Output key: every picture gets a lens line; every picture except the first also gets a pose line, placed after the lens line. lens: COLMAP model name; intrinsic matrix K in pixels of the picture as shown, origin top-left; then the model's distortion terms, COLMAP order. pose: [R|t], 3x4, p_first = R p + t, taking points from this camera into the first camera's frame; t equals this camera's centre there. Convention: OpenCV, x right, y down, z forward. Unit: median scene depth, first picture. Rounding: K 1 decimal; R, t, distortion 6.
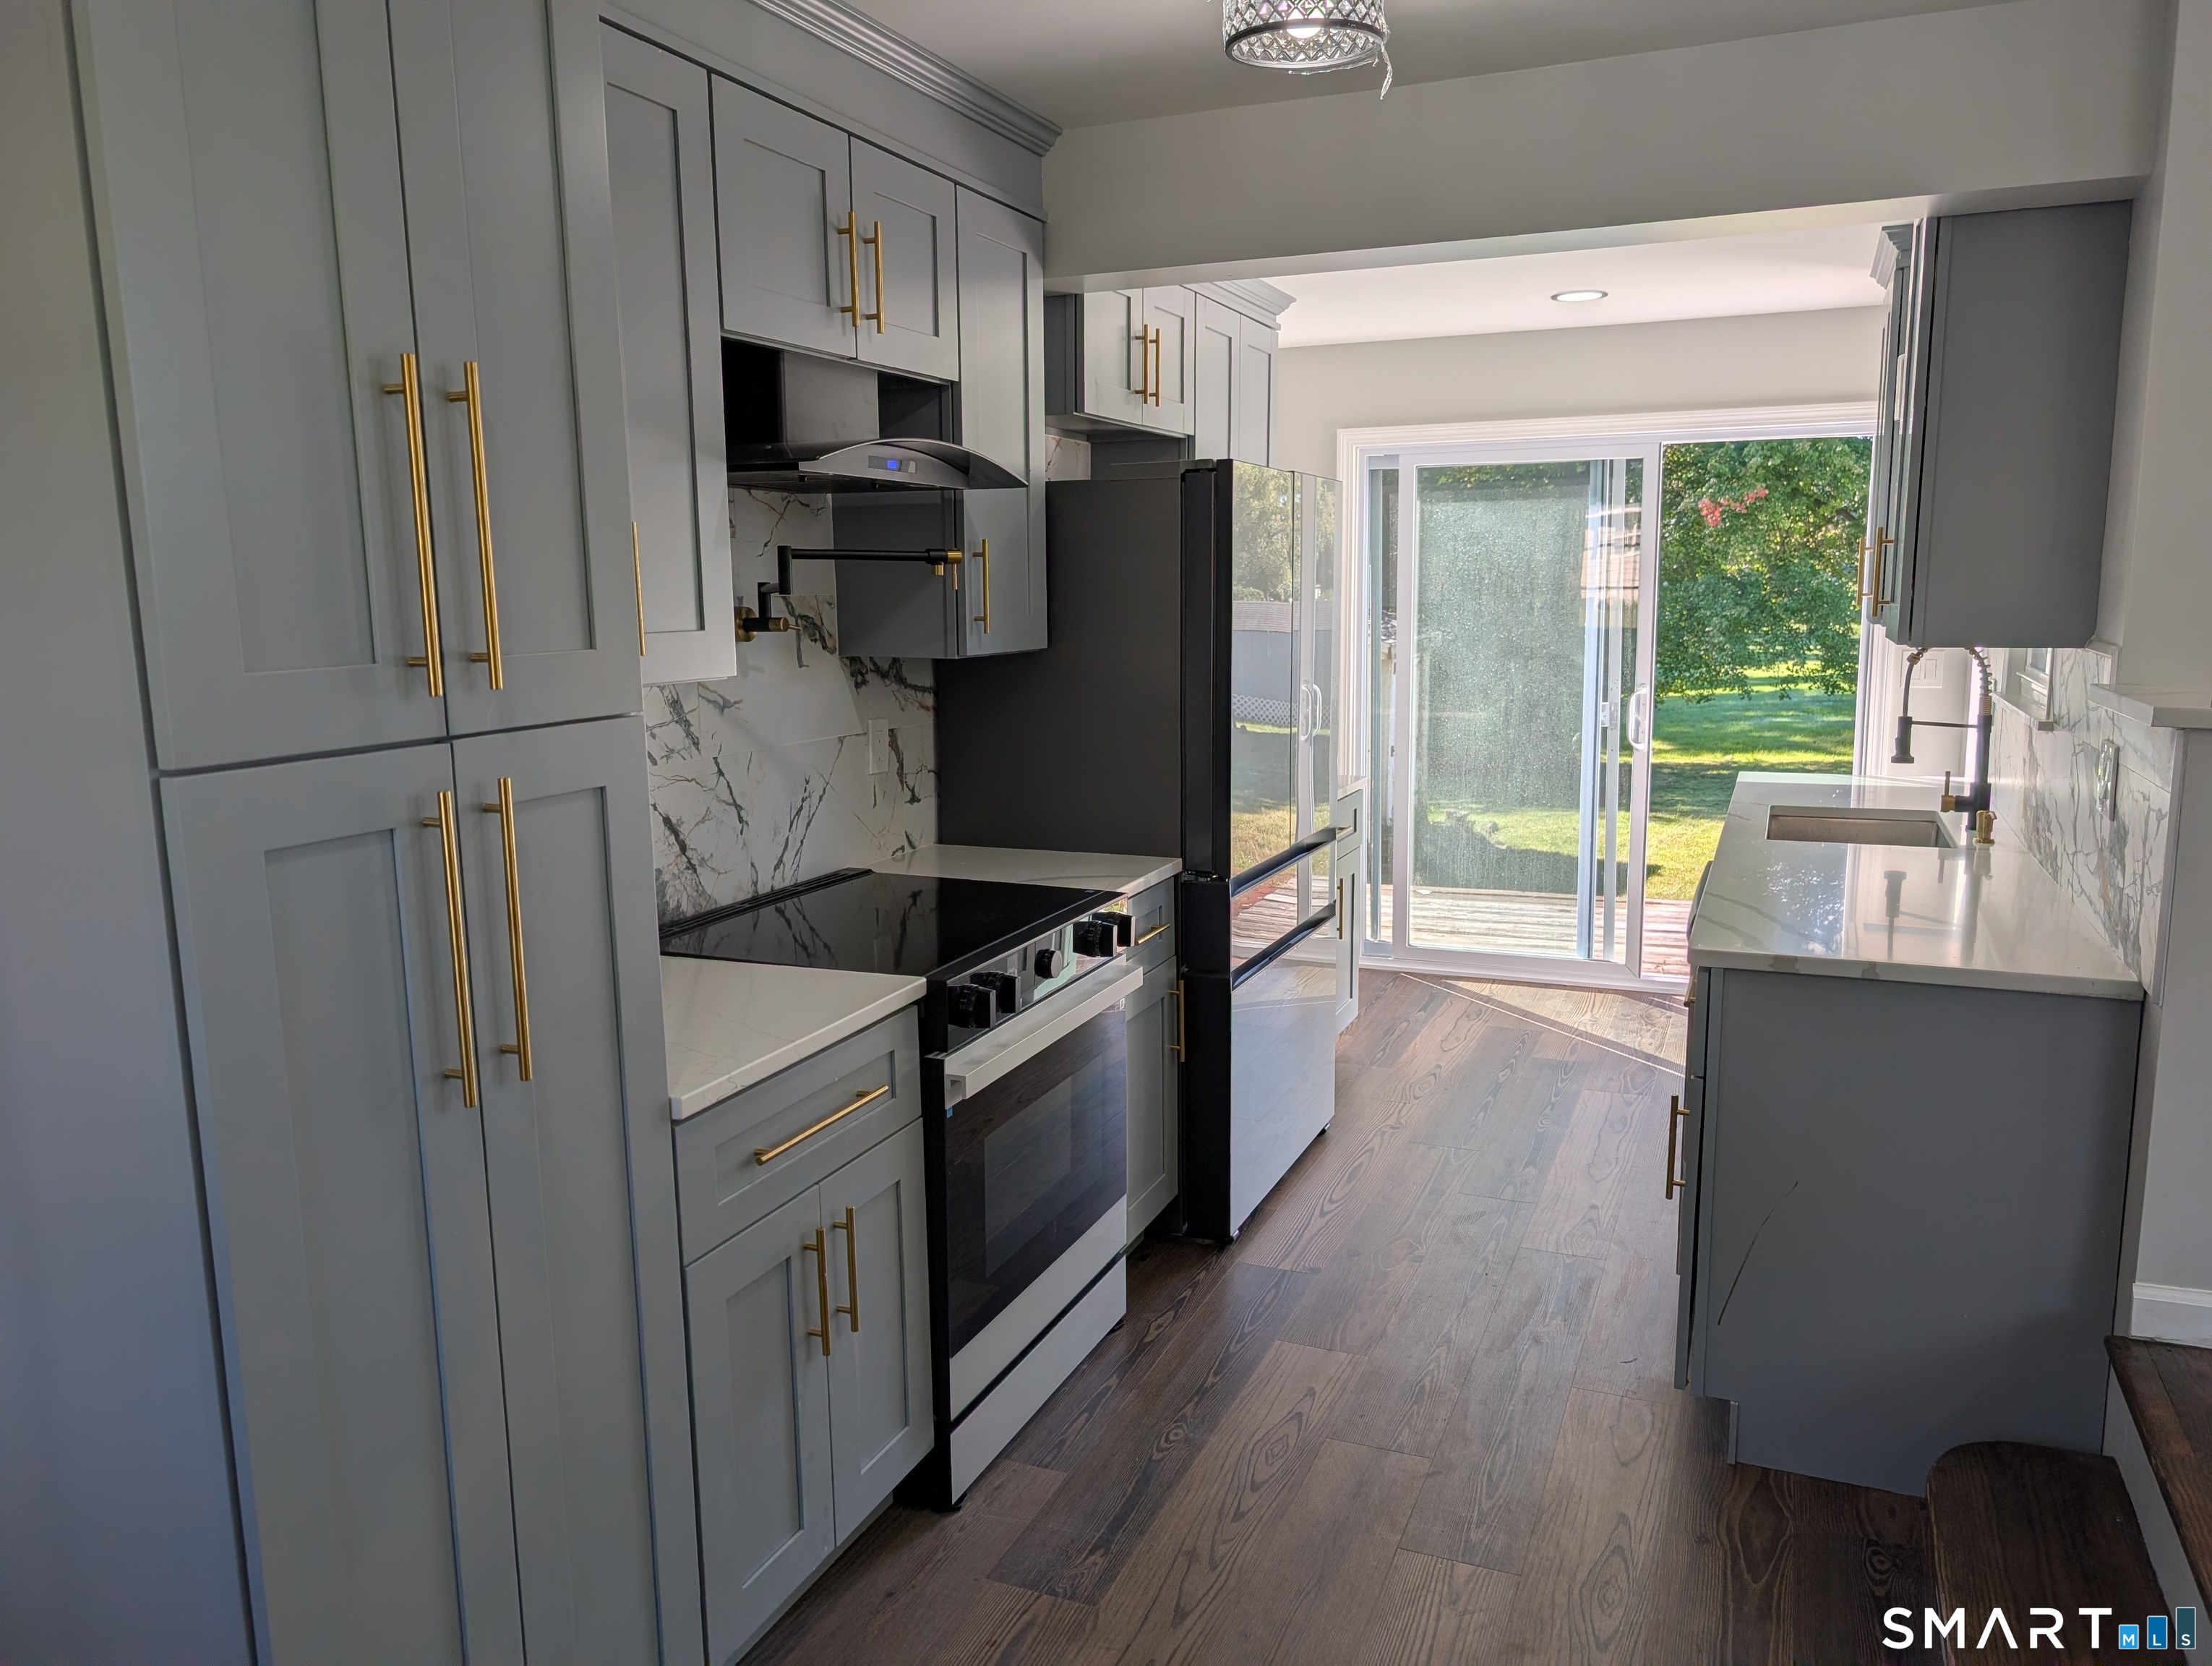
lens RADIAL K [[1618.8, 0, 1094.7], [0, 1618.8, 843.2], [0, 0, 1]] dist [0.029469, -0.028896]
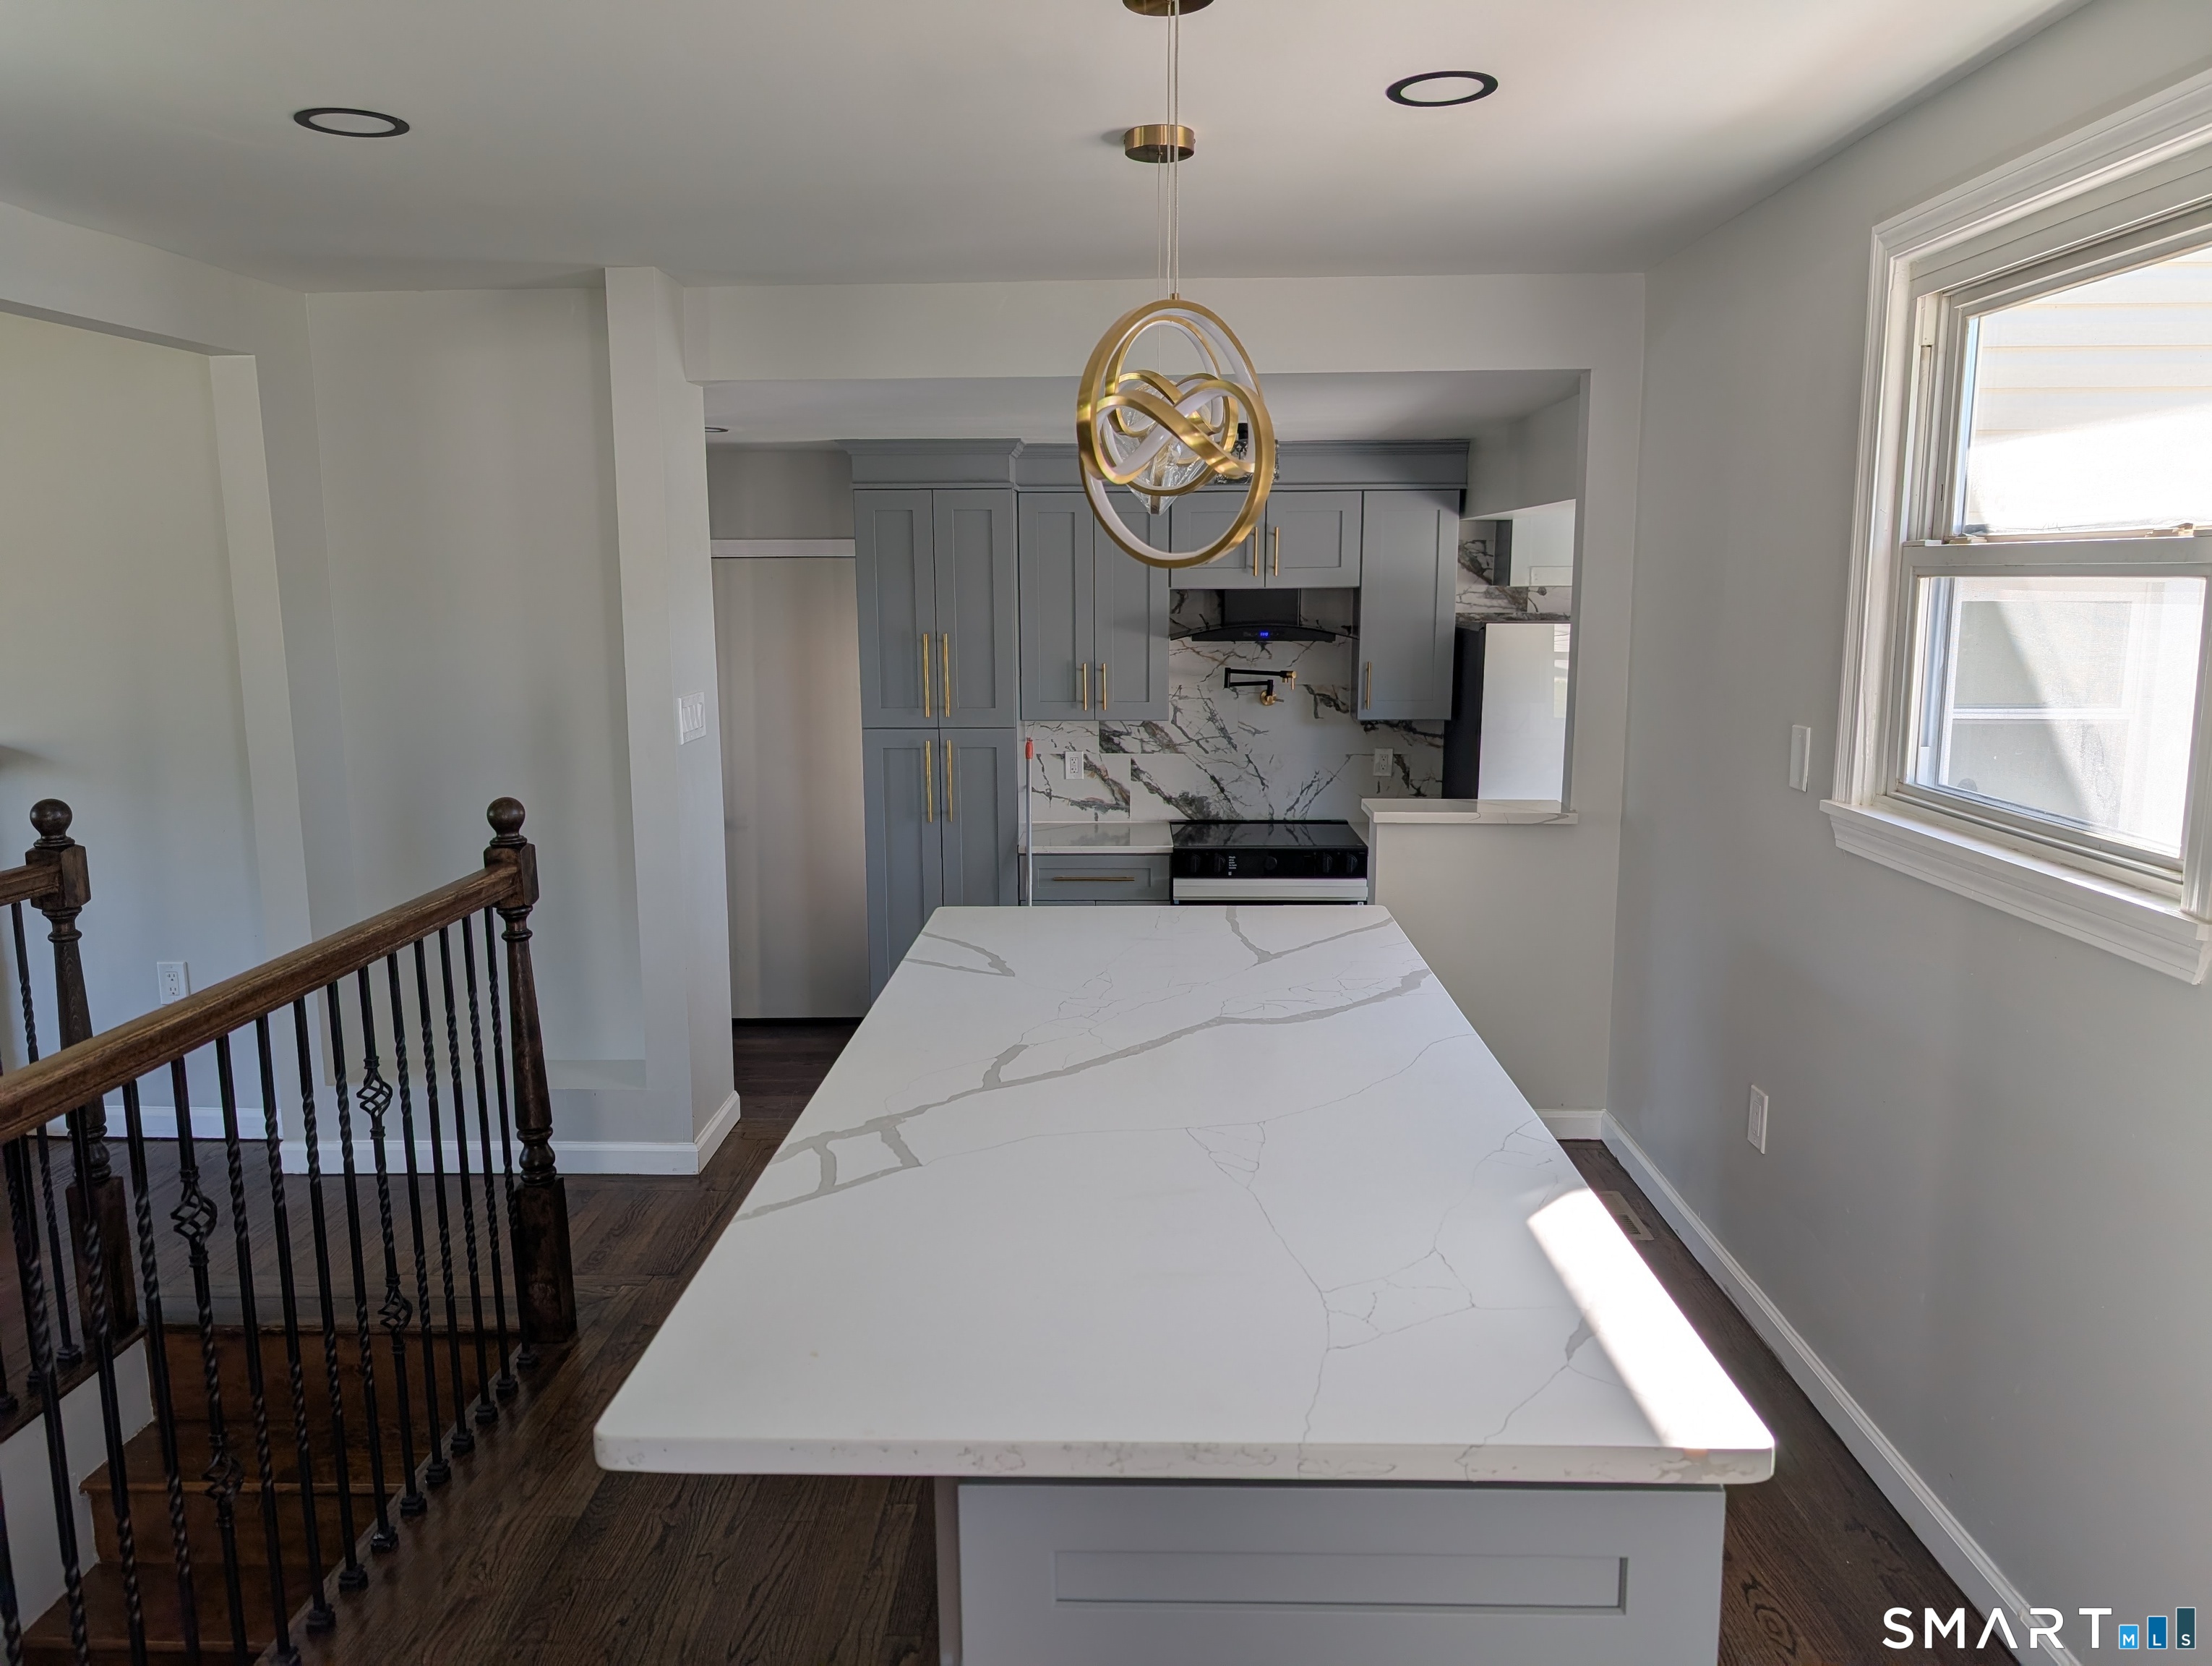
lens RADIAL K [[1603.2, 0, 1071.5], [0, 1603.2, 892.1], [0, 0, 1]] dist [0.104886, -0.187316]
pose [[0.365907, 0.187718, -0.911523, 1.687735], [-0.147914, 0.978727, 0.142182, -0.140667], [0.918822, 0.082802, 0.385889, -0.083962]]
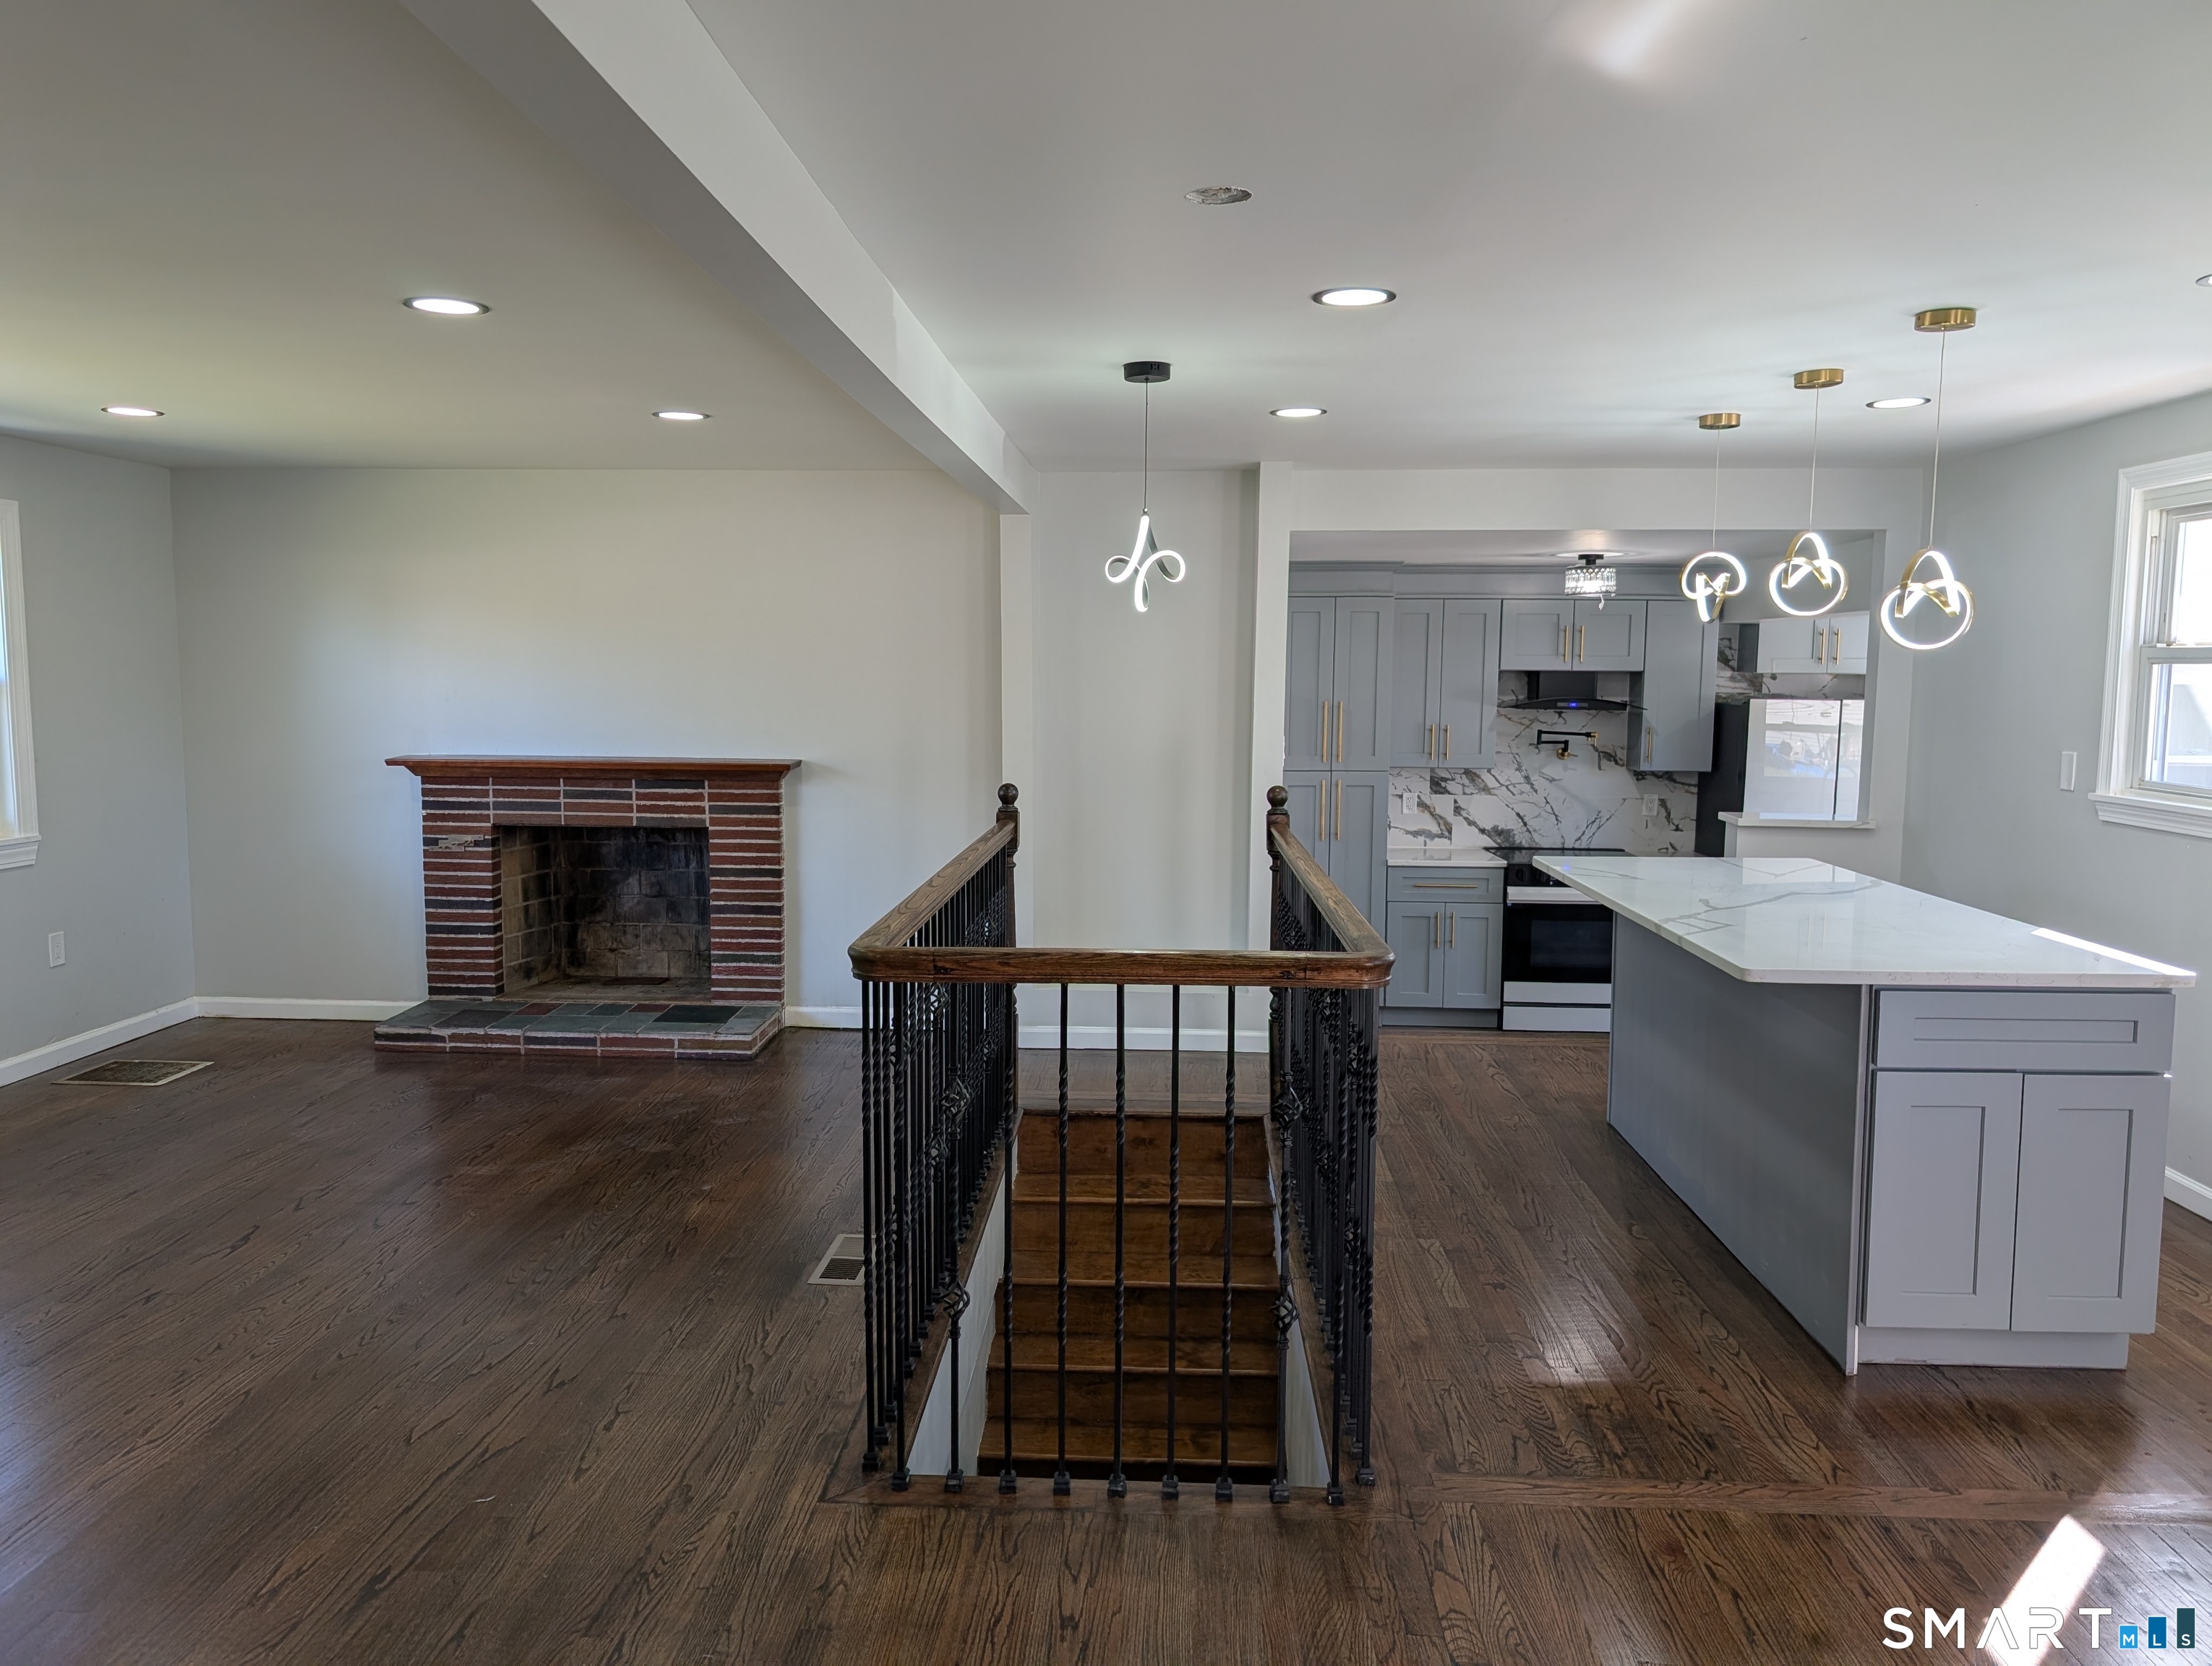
lens RADIAL K [[1618.8, 0, 1094.7], [0, 1618.8, 843.2], [0, 0, 1]] dist [0.029469, -0.028896]
pose [[0.358848, 0.116230, -0.926131, 2.117564], [-0.162444, 0.984852, 0.060657, -0.014638], [0.919152, 0.128677, 0.372293, -0.811554]]
